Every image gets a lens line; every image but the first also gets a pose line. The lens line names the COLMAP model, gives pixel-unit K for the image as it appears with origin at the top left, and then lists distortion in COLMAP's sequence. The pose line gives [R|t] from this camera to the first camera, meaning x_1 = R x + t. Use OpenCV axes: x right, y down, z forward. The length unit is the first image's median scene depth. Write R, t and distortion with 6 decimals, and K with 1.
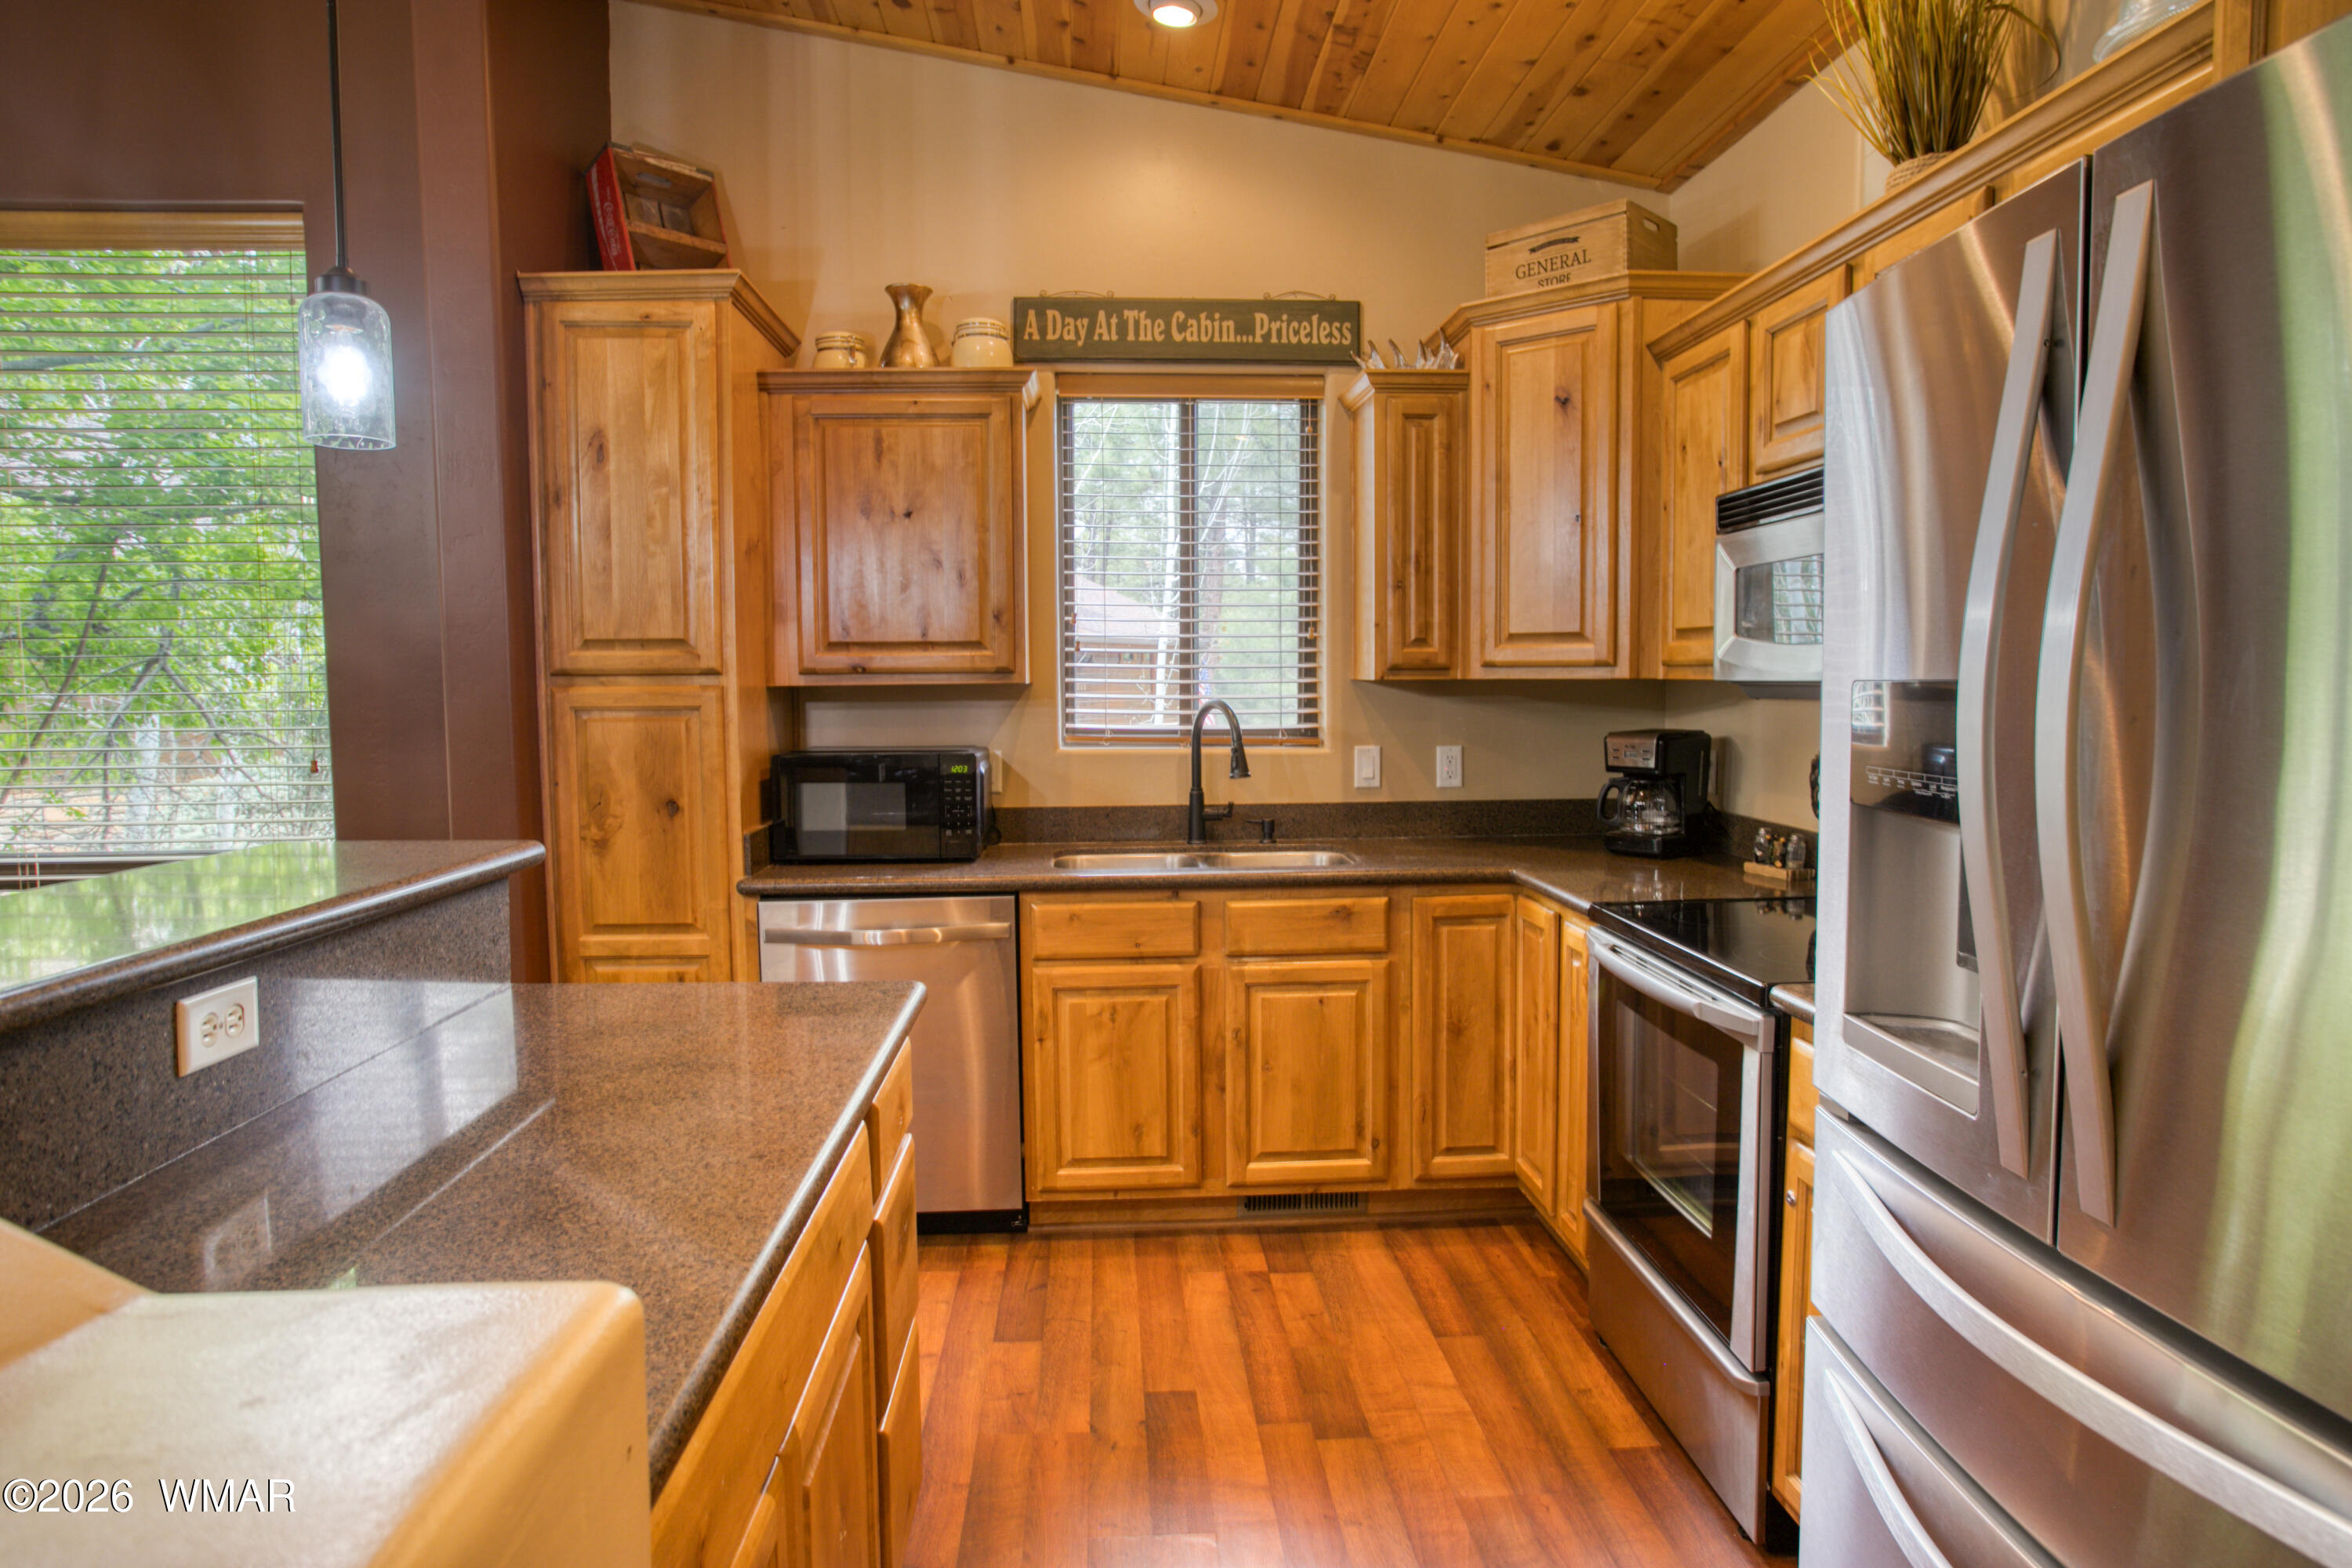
lens RADIAL K [[1375.2, 0, 1176.0], [0, 1375.2, 784.0], [0, 0, 1]] dist [-0.044969, 0.001406]
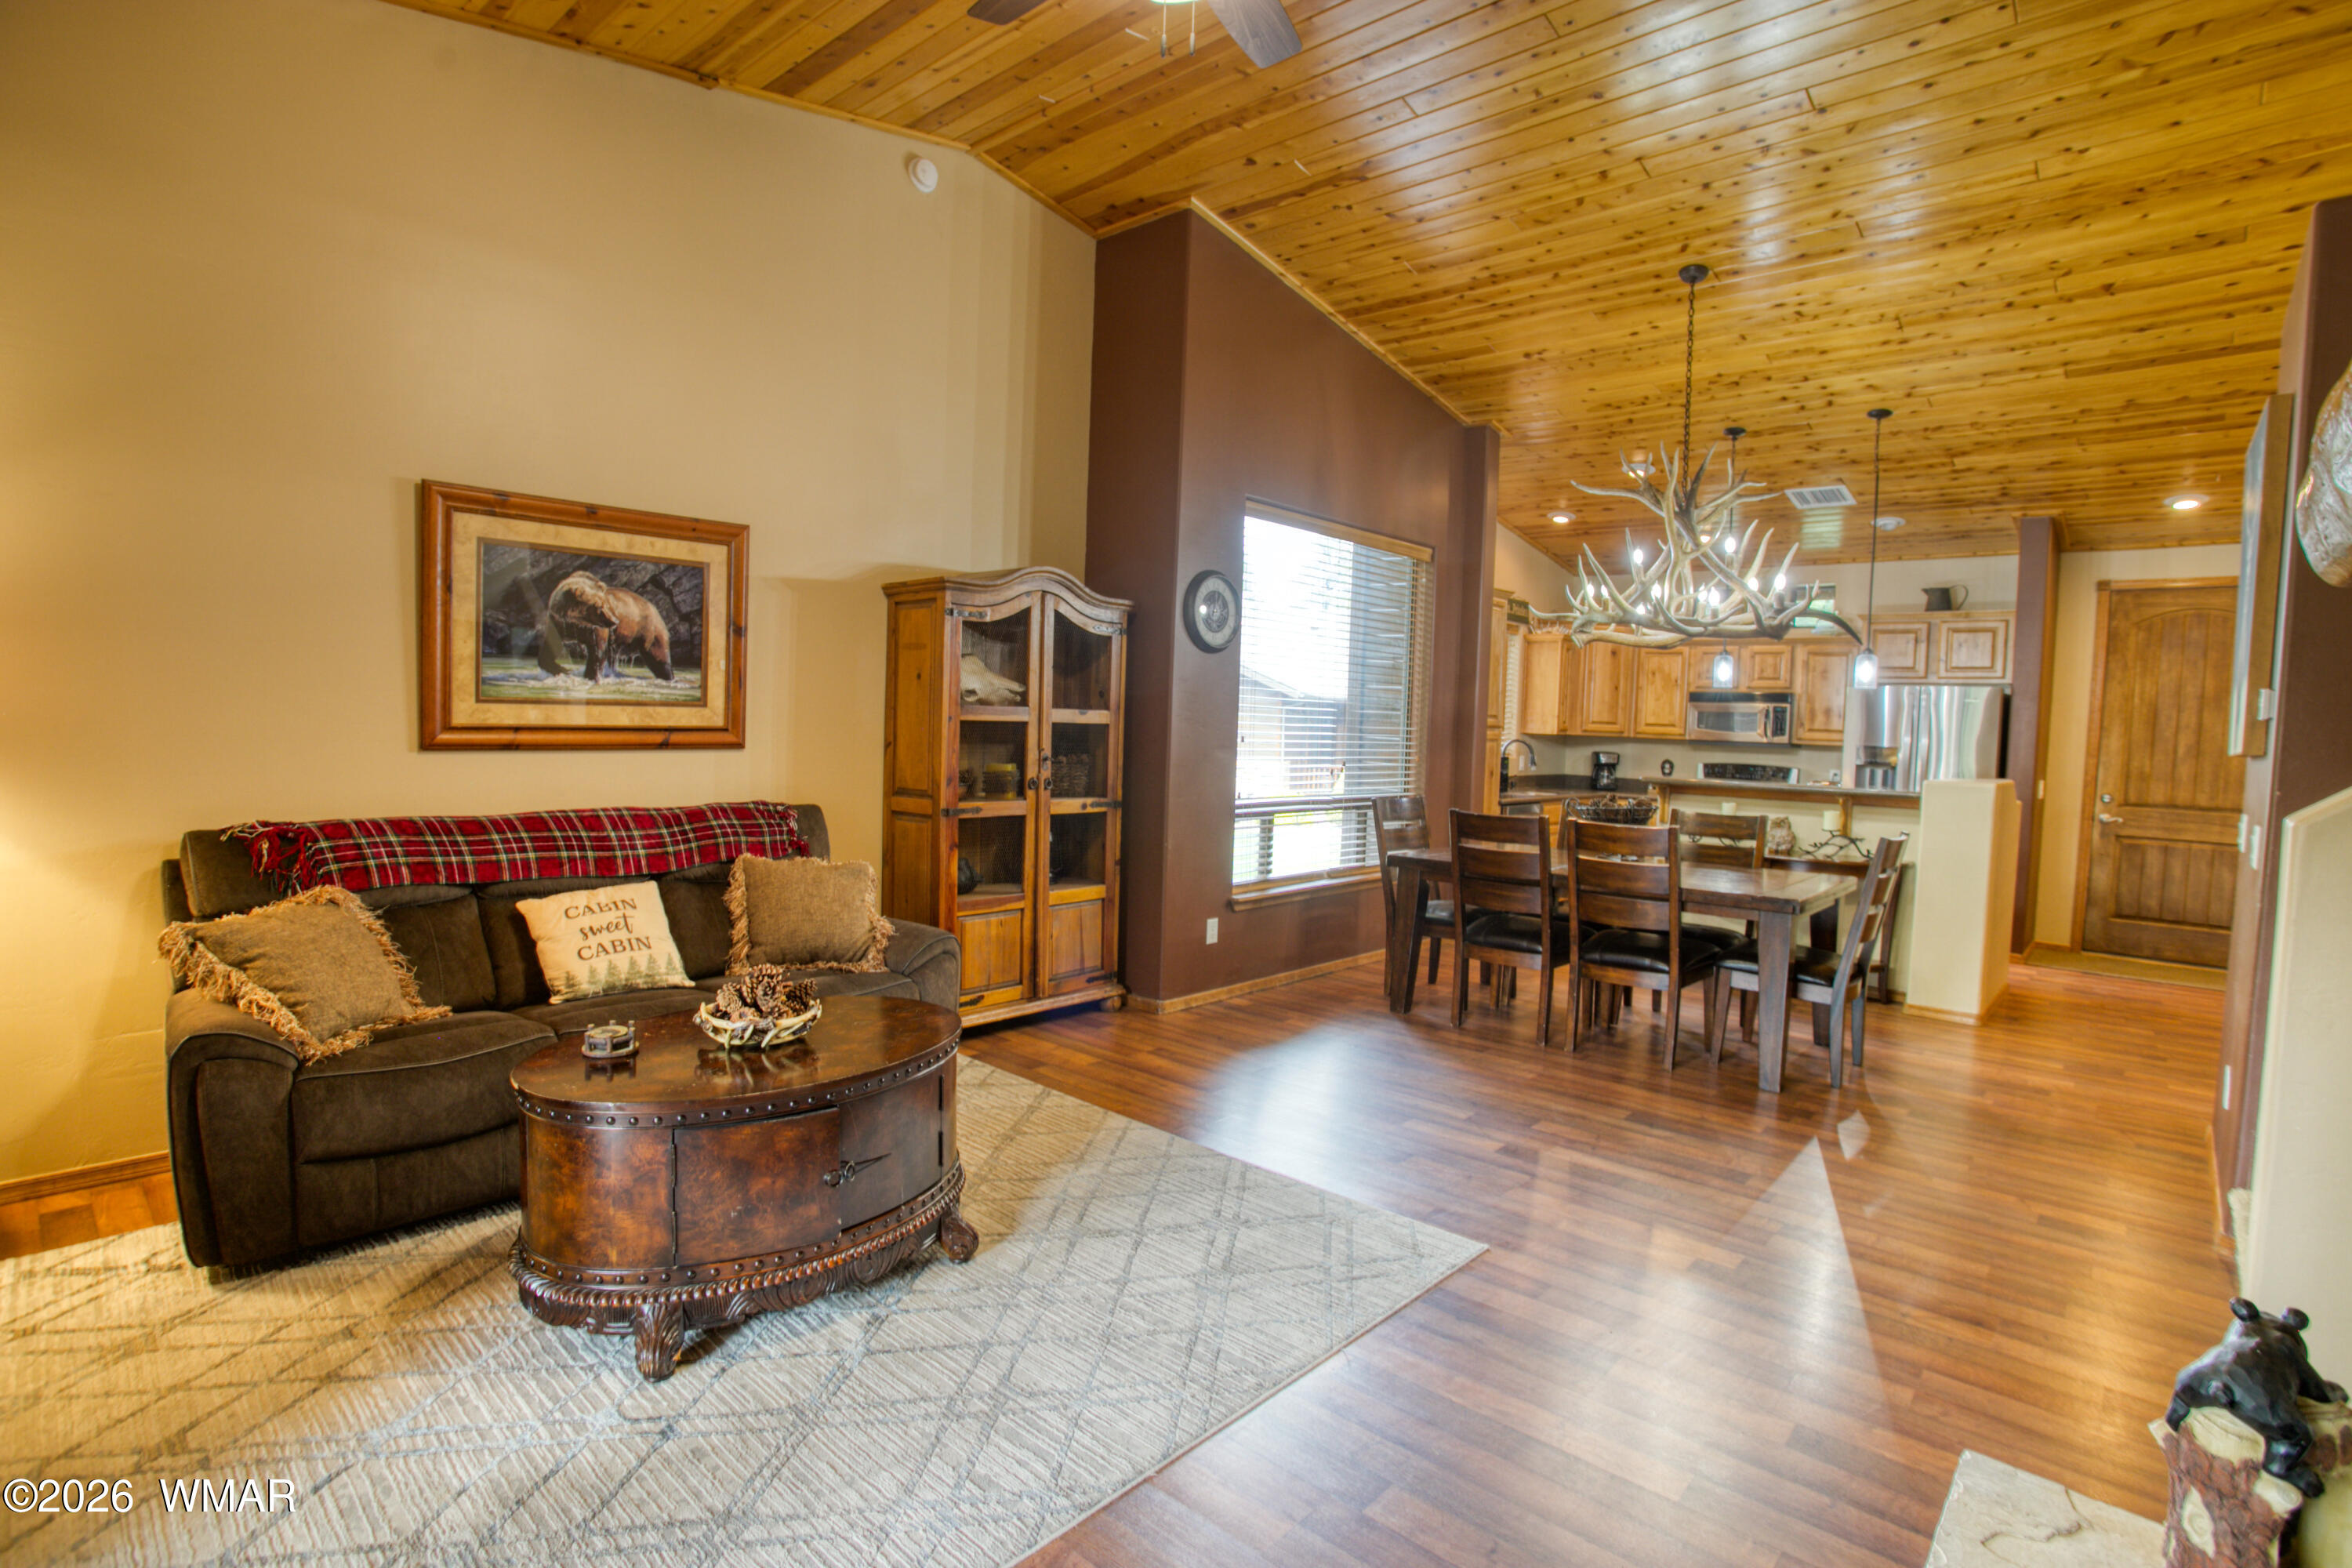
lens RADIAL K [[1146.4, 0, 1176.0], [0, 1146.4, 784.0], [0, 0, 1]] dist [-0.051793, 0.015037]
pose [[0.708541, -0.006322, 0.705641, -2.405781], [0.016583, 0.999833, -0.007694, 0.044084], [-0.705474, 0.017153, 0.708528, -0.216448]]
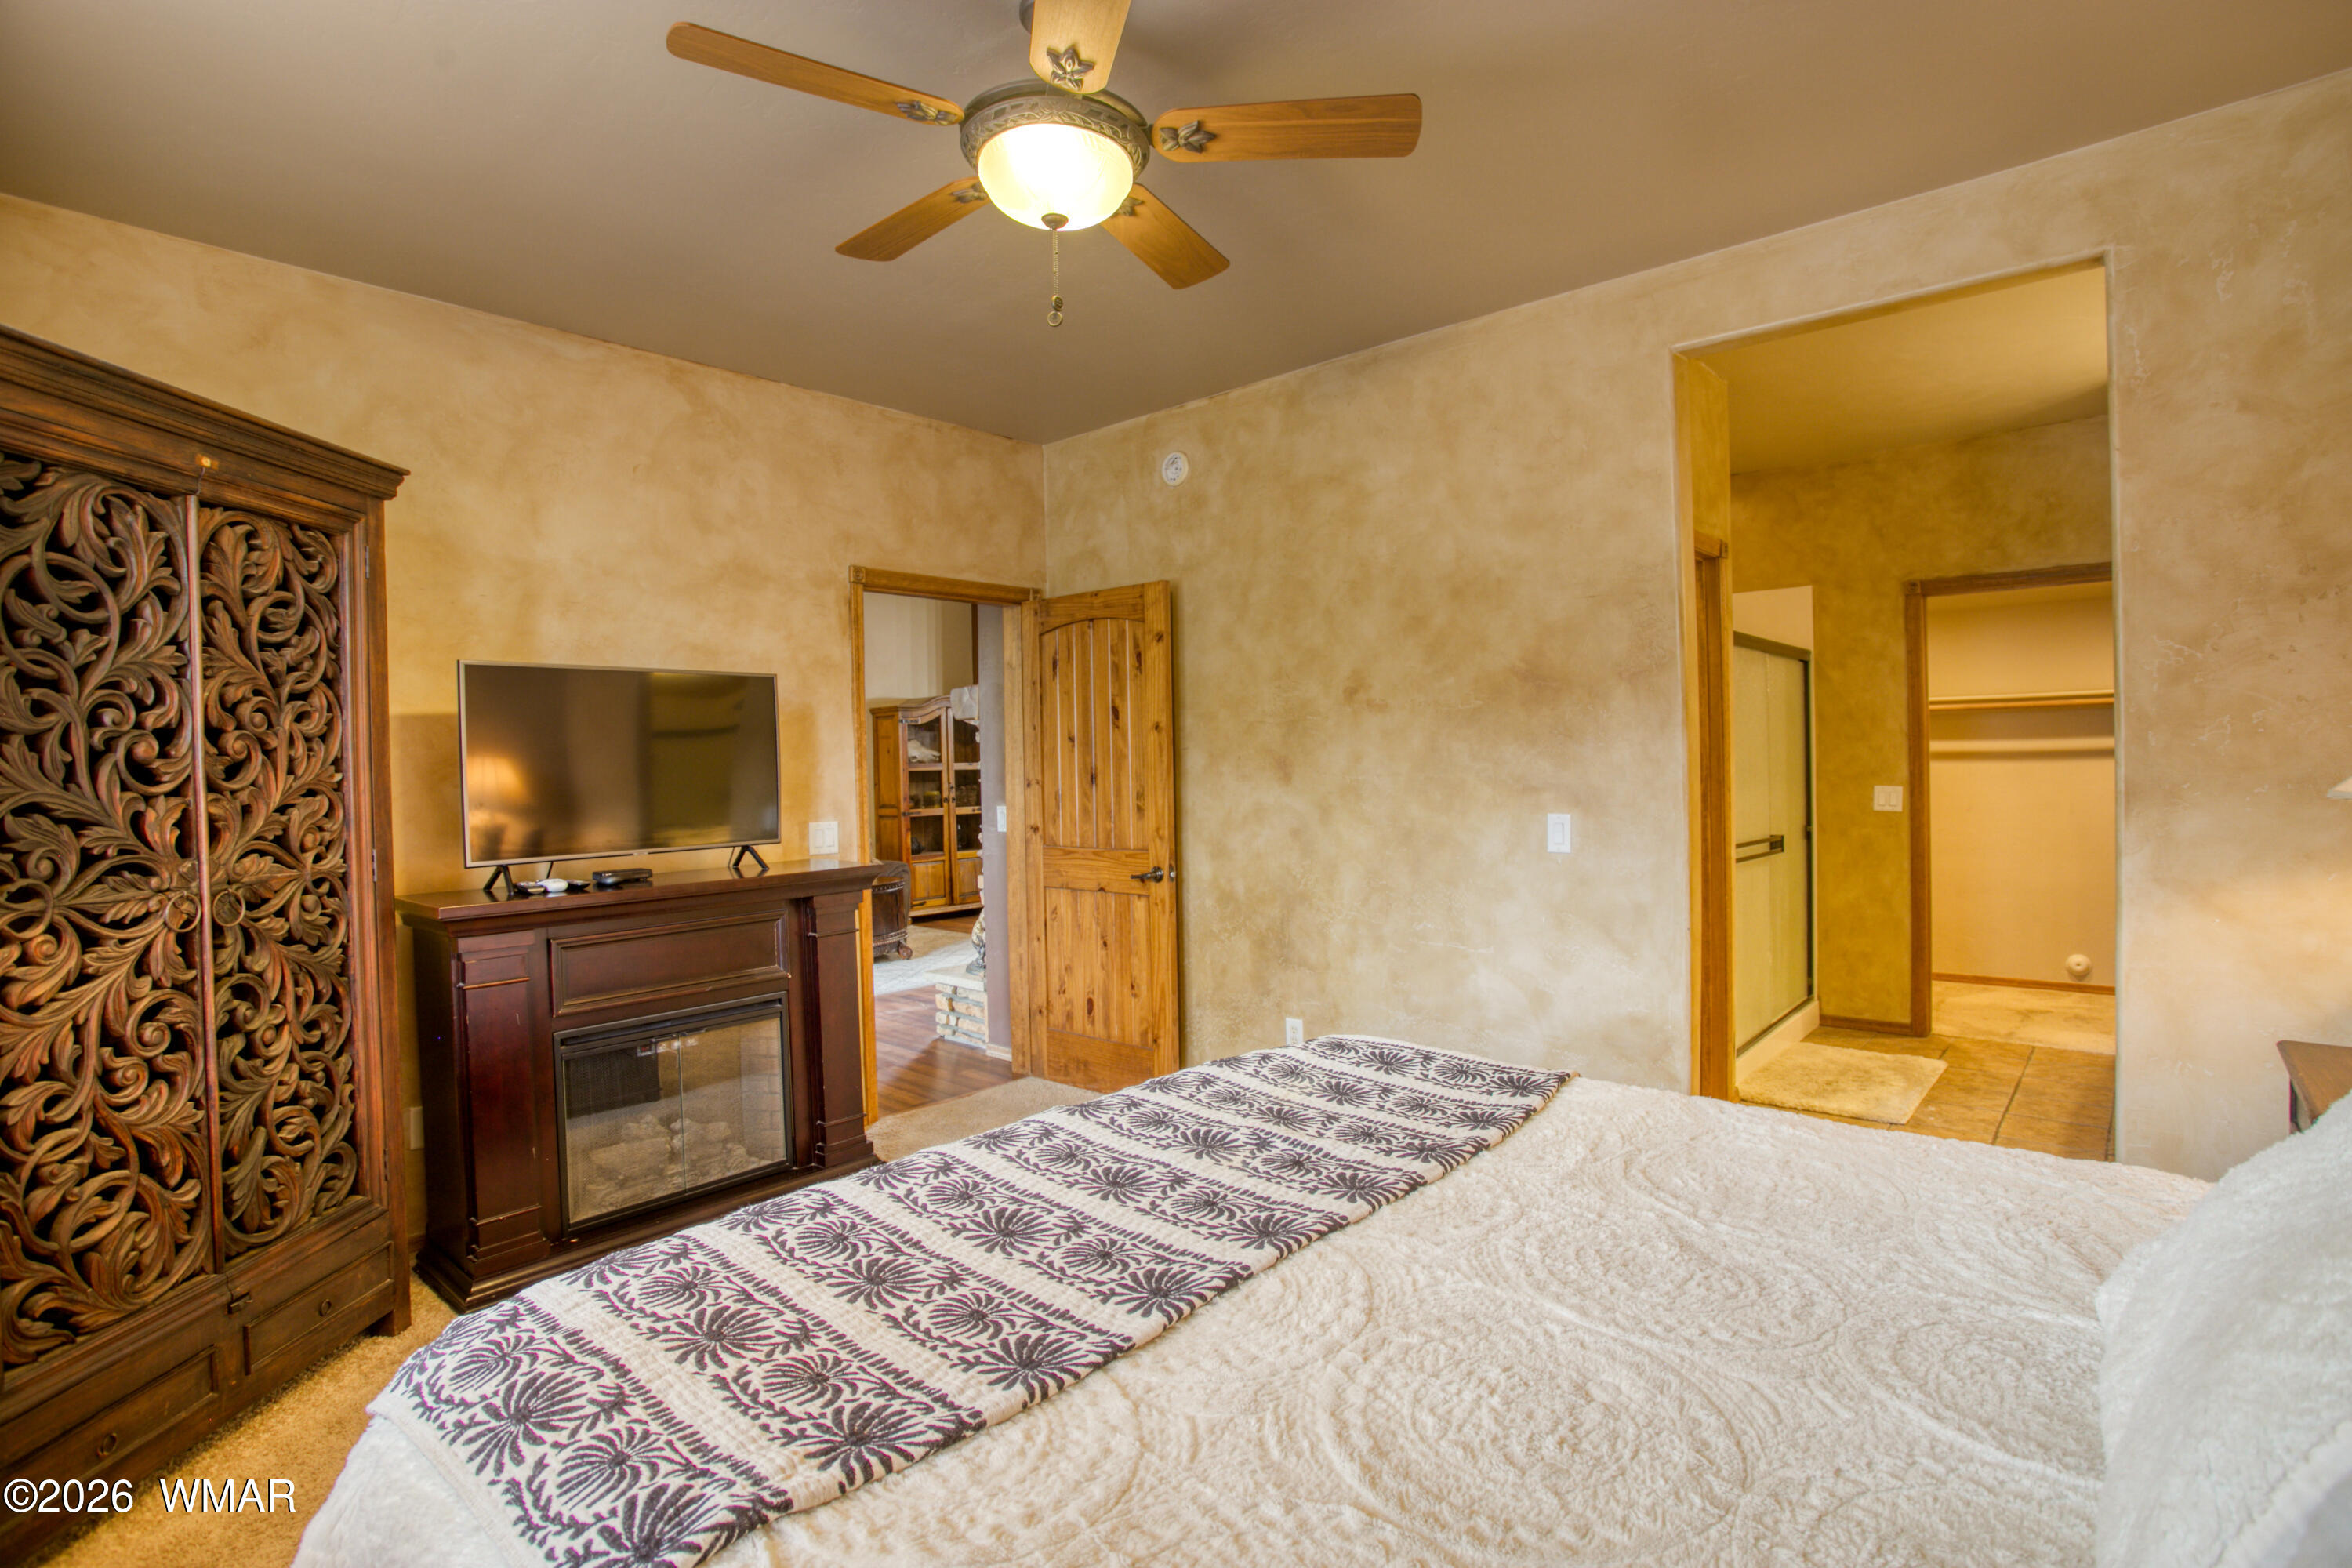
lens RADIAL K [[1146.4, 0, 1176.0], [0, 1146.4, 784.0], [0, 0, 1]] dist [-0.051793, 0.015037]
pose [[0.709219, -0.018745, 0.704739, -3.211612], [0.069205, 0.996669, -0.043135, 0.161932], [-0.701583, 0.079364, 0.708154, -1.637376]]
